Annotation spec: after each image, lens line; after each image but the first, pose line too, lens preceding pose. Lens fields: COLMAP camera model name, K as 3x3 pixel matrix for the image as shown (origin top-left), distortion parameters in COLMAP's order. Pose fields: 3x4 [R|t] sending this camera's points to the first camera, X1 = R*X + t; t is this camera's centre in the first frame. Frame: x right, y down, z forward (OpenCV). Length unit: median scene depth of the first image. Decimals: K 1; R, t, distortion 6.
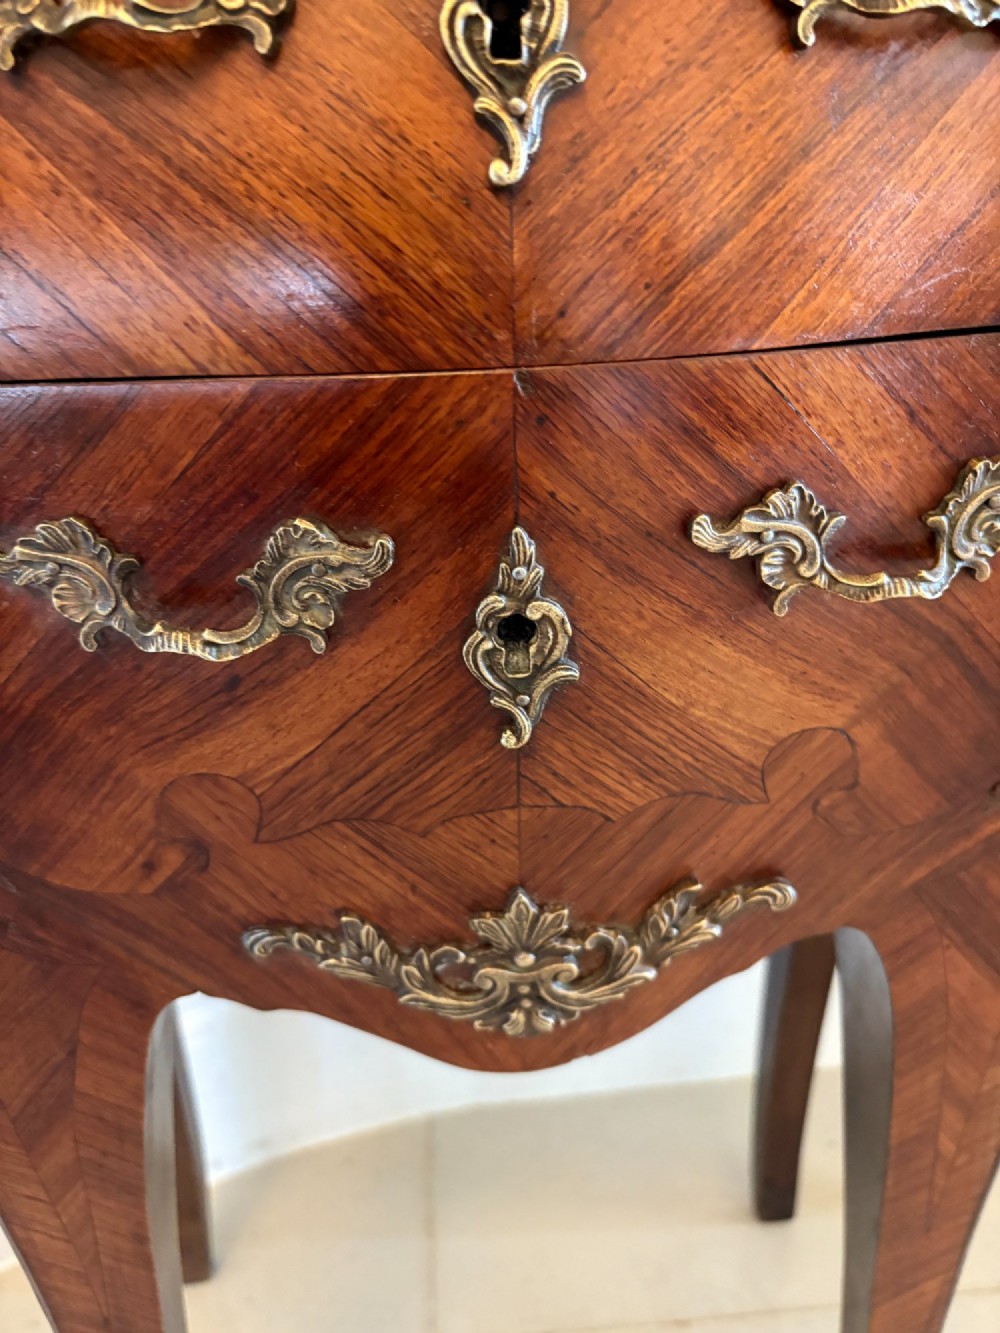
lens RADIAL K [[1043.1, 0, 500.0], [0, 1043.1, 666.5], [0, 0, 1]] dist [-0.010602, -0.011733]
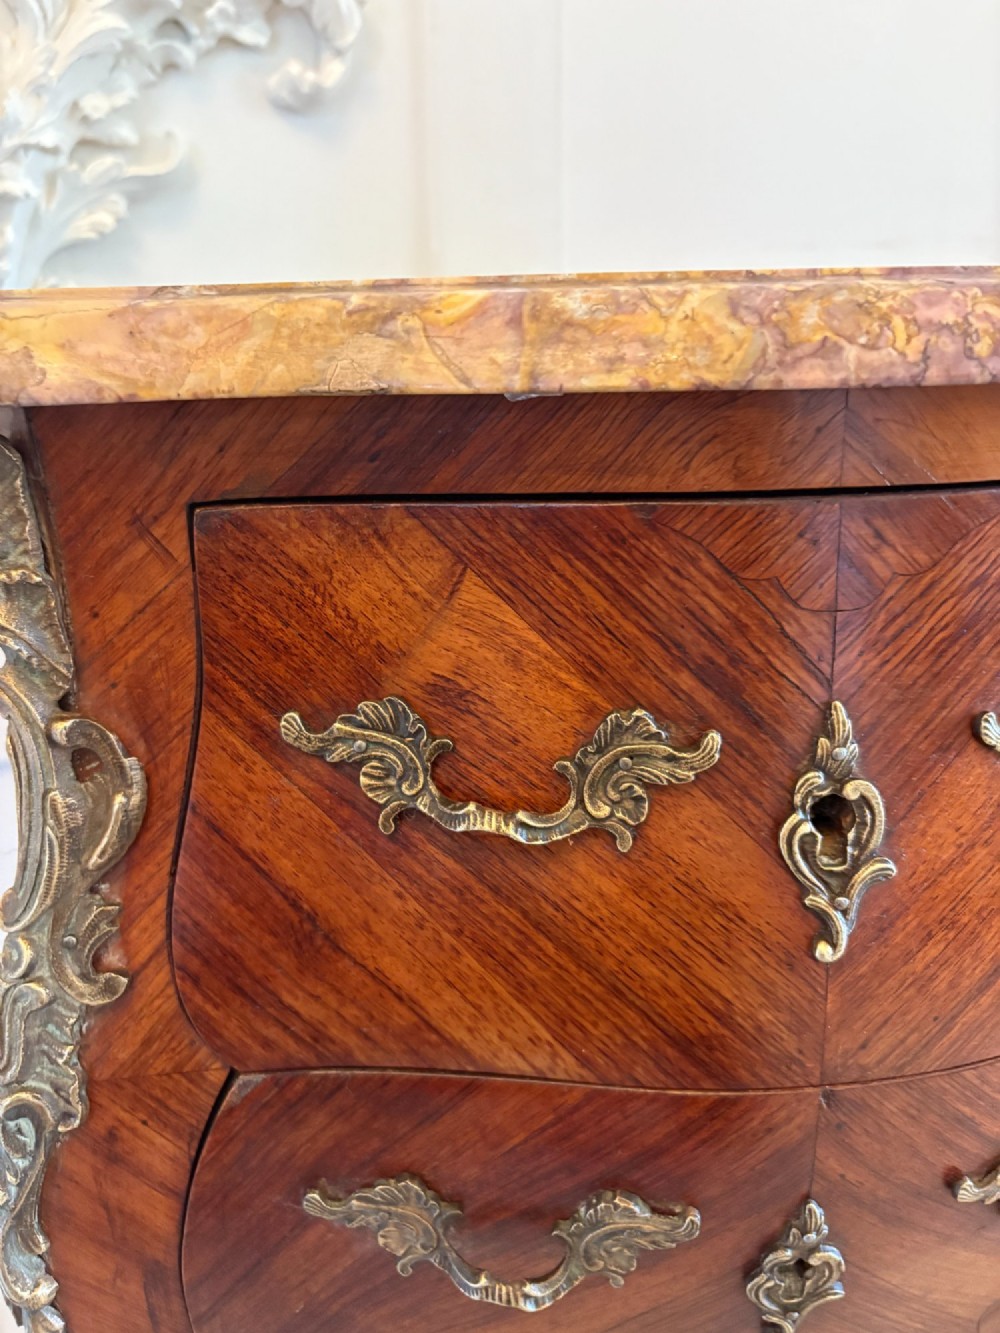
lens RADIAL K [[1043.1, 0, 500.0], [0, 1043.1, 666.5], [0, 0, 1]] dist [-0.010602, -0.011733]
pose [[0.999939, 0.008910, 0.006550, -0.353699], [-0.008289, 0.995963, -0.089380, -0.649022], [-0.007320, 0.089320, 0.995976, -0.180867]]
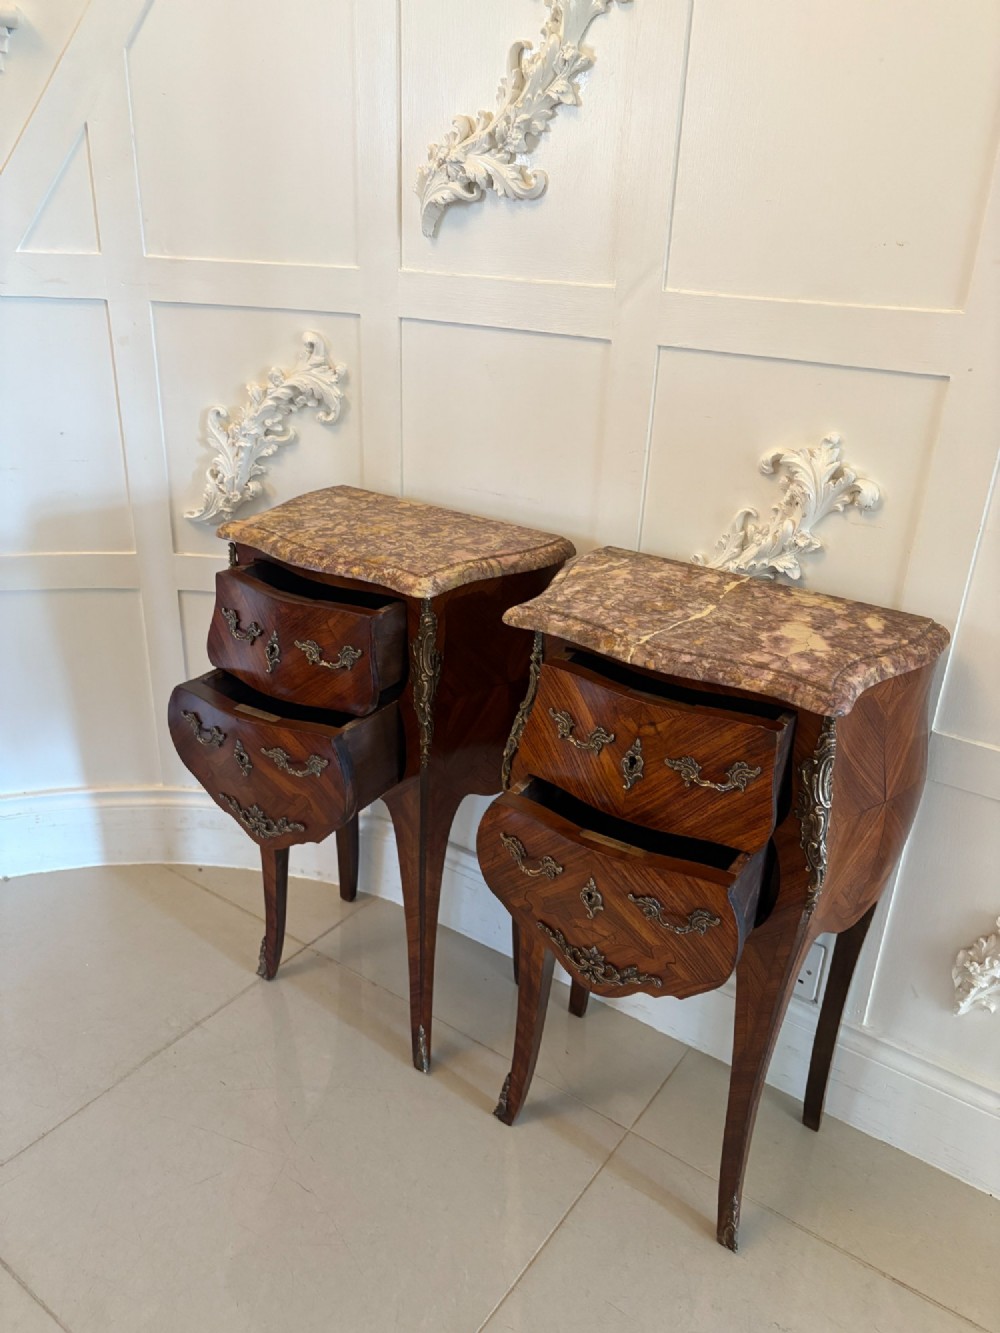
lens RADIAL K [[1015.9, 0, 494.2], [0, 1015.9, 684.8], [0, 0, 1]] dist [0.006931, 0.001446]
pose [[0.759638, 0.321557, -0.565288, 5.360400], [-0.320409, 0.941446, 0.104960, -1.541012], [0.565939, 0.101392, 0.818189, -3.393581]]
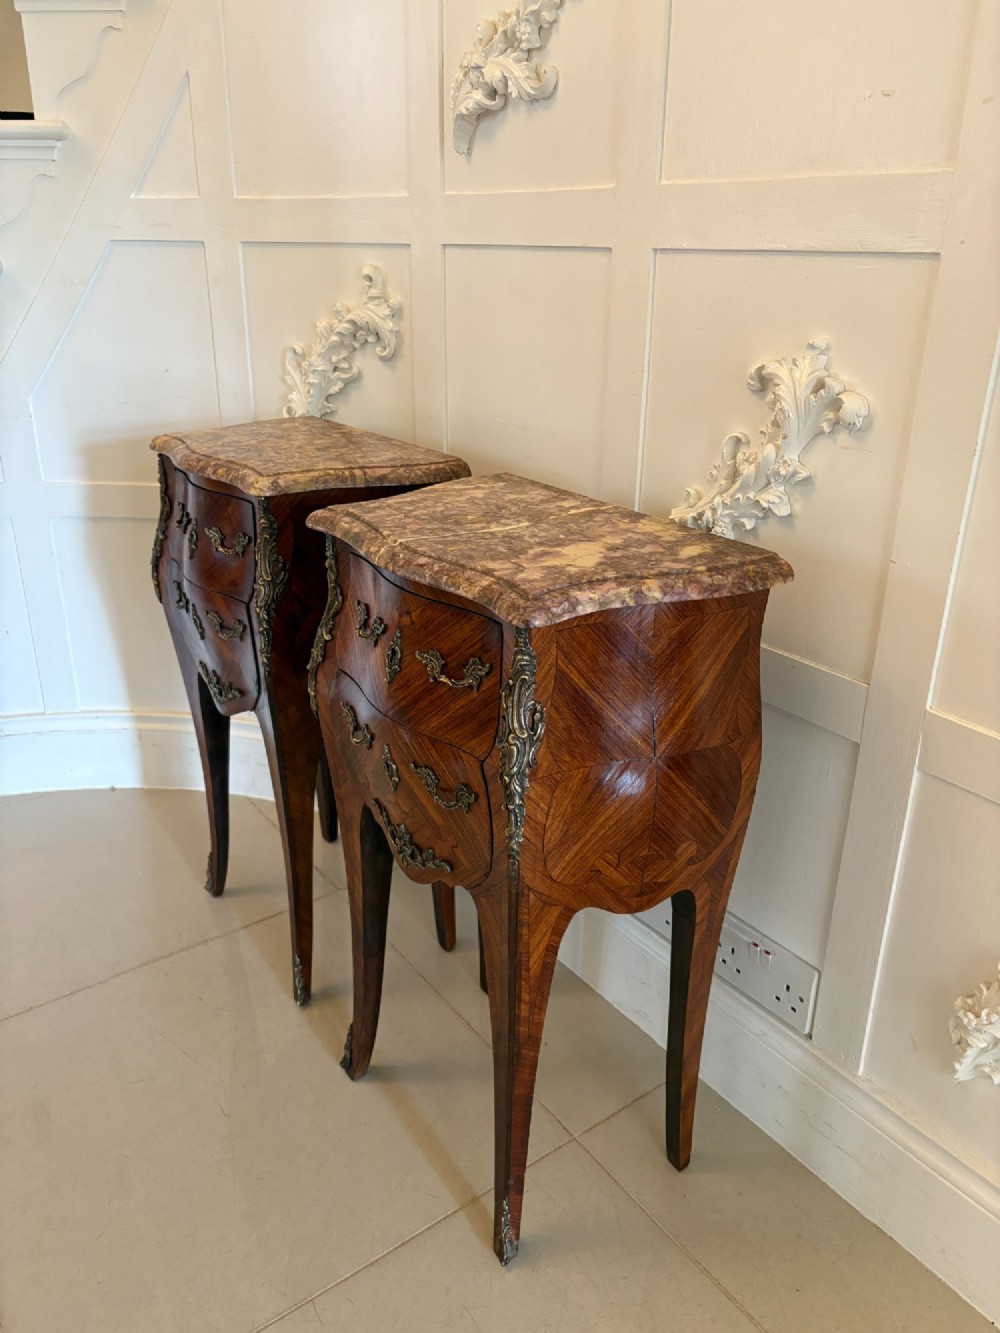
lens RADIAL K [[1018.0, 0, 493.9], [0, 1018.0, 678.6], [0, 0, 1]] dist [0.006220, 0.001204]
pose [[0.514809, 0.370488, -0.773117, 6.669807], [-0.375366, 0.908174, 0.185258, -1.746415], [0.770761, 0.194829, 0.606605, -1.472676]]
